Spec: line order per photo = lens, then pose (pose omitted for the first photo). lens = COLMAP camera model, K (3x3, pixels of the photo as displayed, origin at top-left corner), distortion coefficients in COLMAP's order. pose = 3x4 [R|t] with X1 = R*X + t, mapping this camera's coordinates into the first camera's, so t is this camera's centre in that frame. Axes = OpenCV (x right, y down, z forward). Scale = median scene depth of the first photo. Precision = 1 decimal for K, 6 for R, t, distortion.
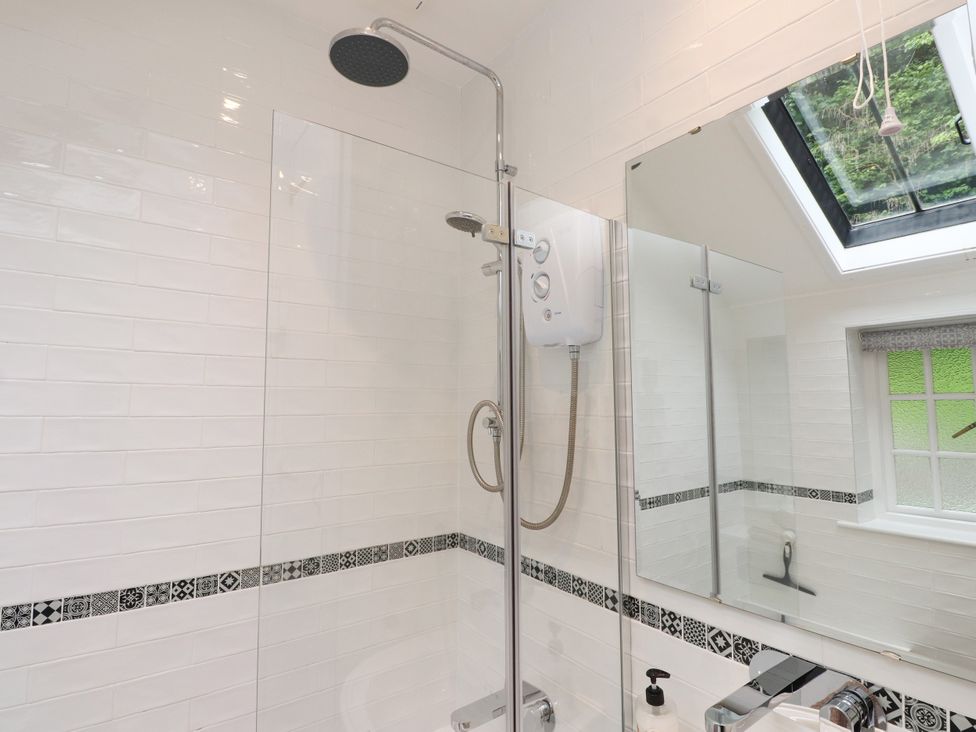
lens RADIAL K [[506.3, 0, 483.9], [0, 506.3, 359.6], [0, 0, 1]] dist [-0.001053, -0.011991]
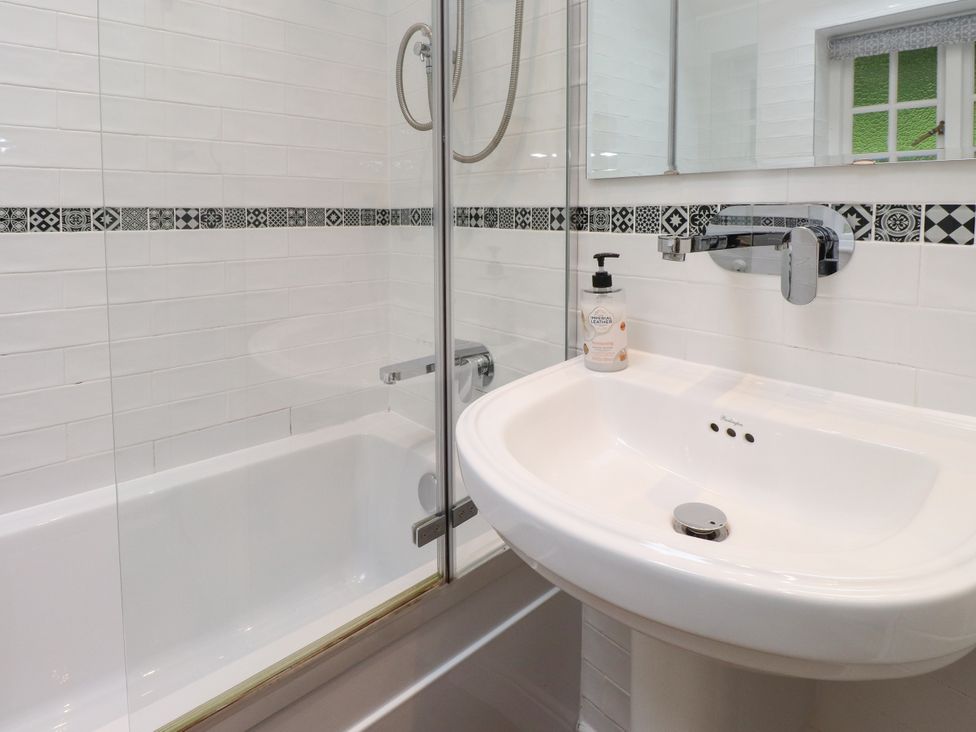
lens RADIAL K [[545.0, 0, 484.3], [0, 545.0, 238.0], [0, 0, 1]] dist [0.002963, -0.016790]
pose [[0.994892, -0.003245, 0.100896, 0.023787], [-0.010139, 0.991217, 0.131859, 0.349825], [-0.100438, -0.132208, 0.986120, 0.053912]]
